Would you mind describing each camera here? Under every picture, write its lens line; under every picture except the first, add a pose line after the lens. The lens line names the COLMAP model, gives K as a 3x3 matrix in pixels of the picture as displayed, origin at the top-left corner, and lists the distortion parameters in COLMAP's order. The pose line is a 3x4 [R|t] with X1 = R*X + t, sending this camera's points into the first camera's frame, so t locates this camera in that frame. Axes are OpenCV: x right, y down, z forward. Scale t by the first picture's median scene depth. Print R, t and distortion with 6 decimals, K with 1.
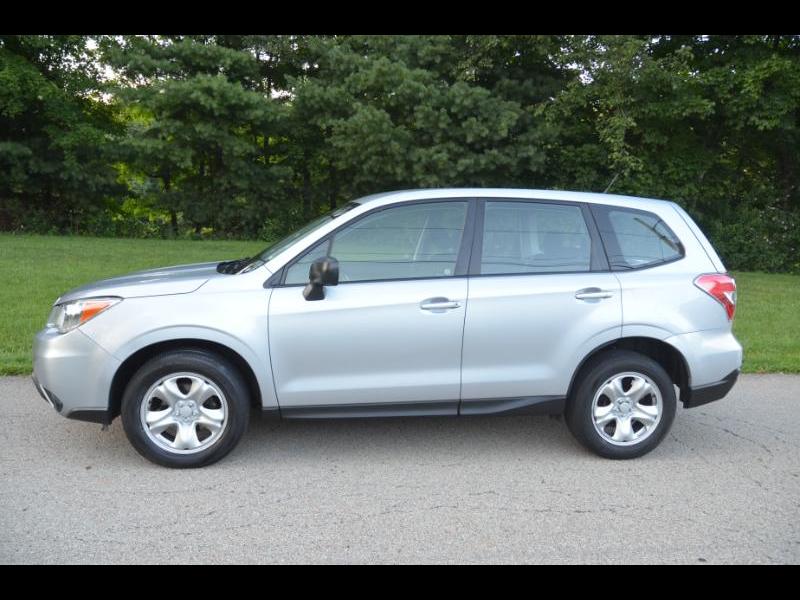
lens RADIAL K [[524.0, 0, 394.3], [0, 524.0, 308.6], [0, 0, 1]] dist [0.010280, -0.007054]
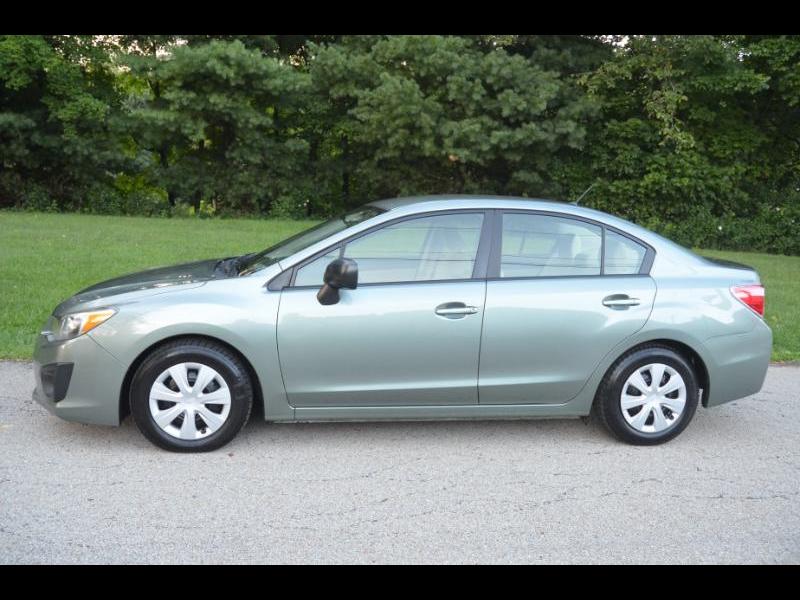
lens RADIAL K [[564.7, 0, 403.1], [0, 564.7, 306.3], [0, 0, 1]] dist [-0.022266, 0.021585]
pose [[0.999891, 0.002817, 0.014490, -0.299289], [-0.003139, 0.999747, 0.022255, 0.003939], [-0.014424, -0.022298, 0.999647, -0.036934]]
